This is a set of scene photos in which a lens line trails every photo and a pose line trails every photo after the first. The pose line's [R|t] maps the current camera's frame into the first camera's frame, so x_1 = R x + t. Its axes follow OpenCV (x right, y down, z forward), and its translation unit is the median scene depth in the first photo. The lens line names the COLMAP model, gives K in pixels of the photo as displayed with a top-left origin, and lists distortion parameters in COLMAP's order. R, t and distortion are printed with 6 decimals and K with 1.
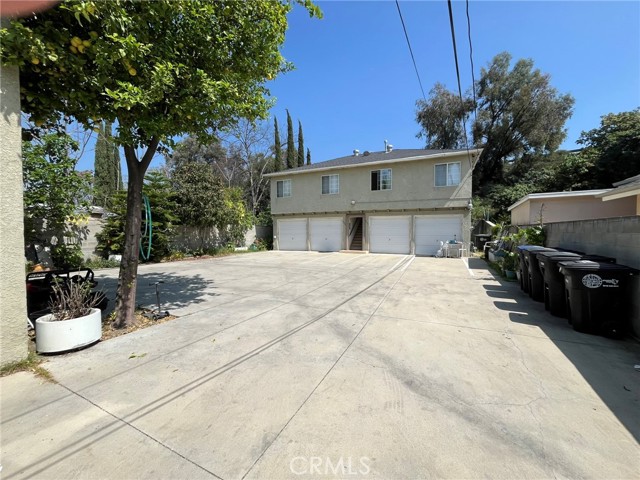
lens RADIAL K [[258.4, 0, 316.1], [0, 258.4, 239.0], [0, 0, 1]] dist [-0.000789, -0.000510]
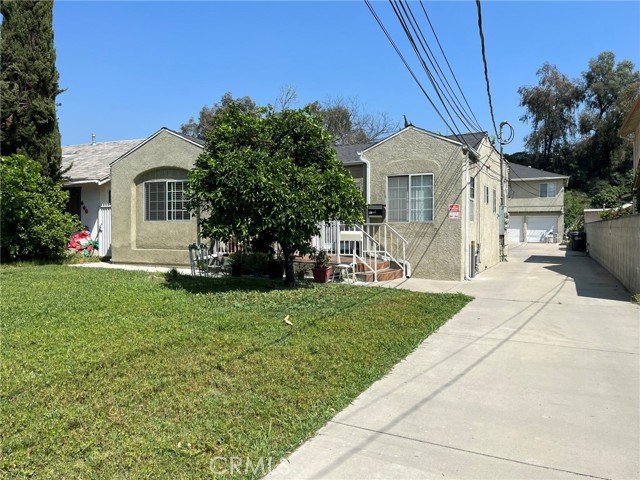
lens RADIAL K [[492.4, 0, 324.2], [0, 492.4, 237.4], [0, 0, 1]] dist [0.063323, -0.076367]
pose [[0.999932, -0.007070, 0.009263, -0.382650], [0.007161, 0.999927, -0.009772, 0.024473], [-0.009194, 0.009838, 0.999909, -0.869781]]
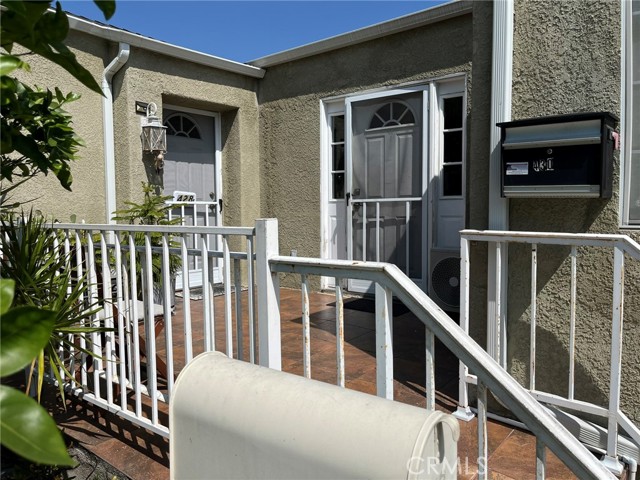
lens RADIAL K [[492.4, 0, 317.1], [0, 492.4, 235.2], [0, 0, 1]] dist [0.063323, -0.076367]
pose [[0.972300, 0.003866, -0.233705, -0.351749], [0.002730, 0.999607, 0.027893, 0.007891], [0.233721, -0.027759, 0.971907, -0.544169]]
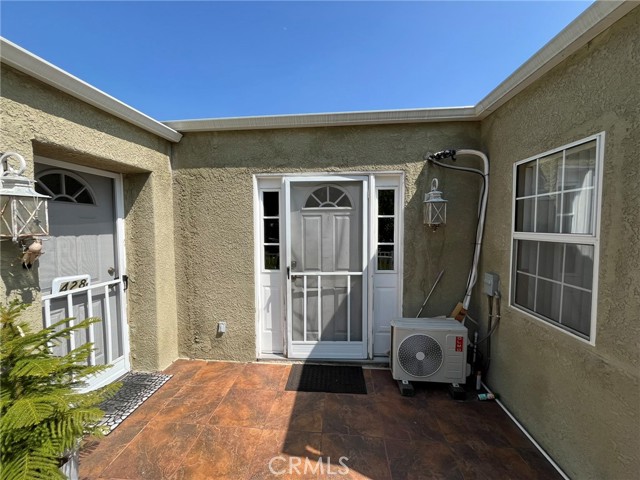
lens RADIAL K [[258.4, 0, 320.0], [0, 258.4, 240.5], [0, 0, 1]] dist [-0.000789, -0.000510]
pose [[0.935739, -0.024970, 0.351807, -0.403099], [0.016129, 0.999477, 0.028041, -0.013889], [-0.352323, -0.020565, 0.935652, -0.467590]]
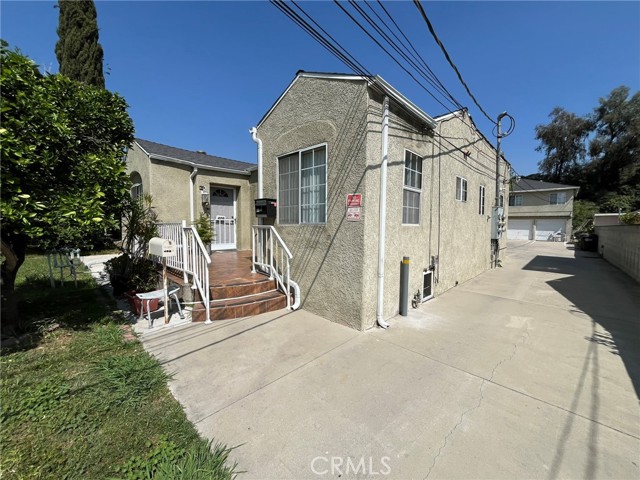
lens RADIAL K [[258.4, 0, 319.4], [0, 258.4, 238.9], [0, 0, 1]] dist [-0.000789, -0.000510]
pose [[0.952528, 0.020808, -0.303740, -0.260892], [-0.014219, 0.999613, 0.023890, 0.013129], [0.304120, -0.018437, 0.952455, -0.604229]]
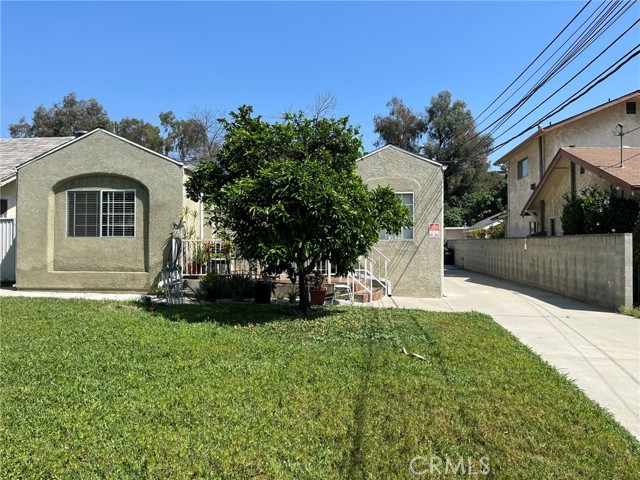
lens RADIAL K [[492.4, 0, 324.3], [0, 492.4, 218.5], [0, 0, 1]] dist [0.063323, -0.076367]
pose [[0.945174, 0.010350, 0.326404, -0.486619], [0.015102, 0.997043, -0.075346, 0.020696], [-0.326219, 0.076144, 0.942223, -0.830087]]
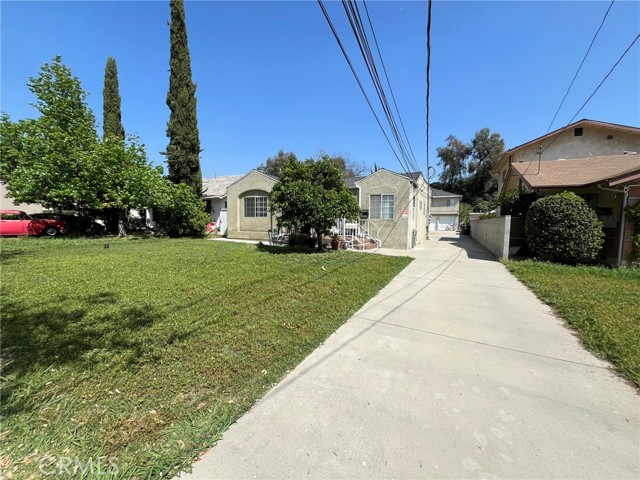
lens RADIAL K [[258.4, 0, 320.3], [0, 258.4, 240.5], [0, 0, 1]] dist [-0.000789, -0.000510]
pose [[0.999614, 0.005205, -0.027282, -0.393111], [-0.003989, 0.999005, 0.044429, 0.024507], [0.027486, -0.044303, 0.998640, -0.876782]]
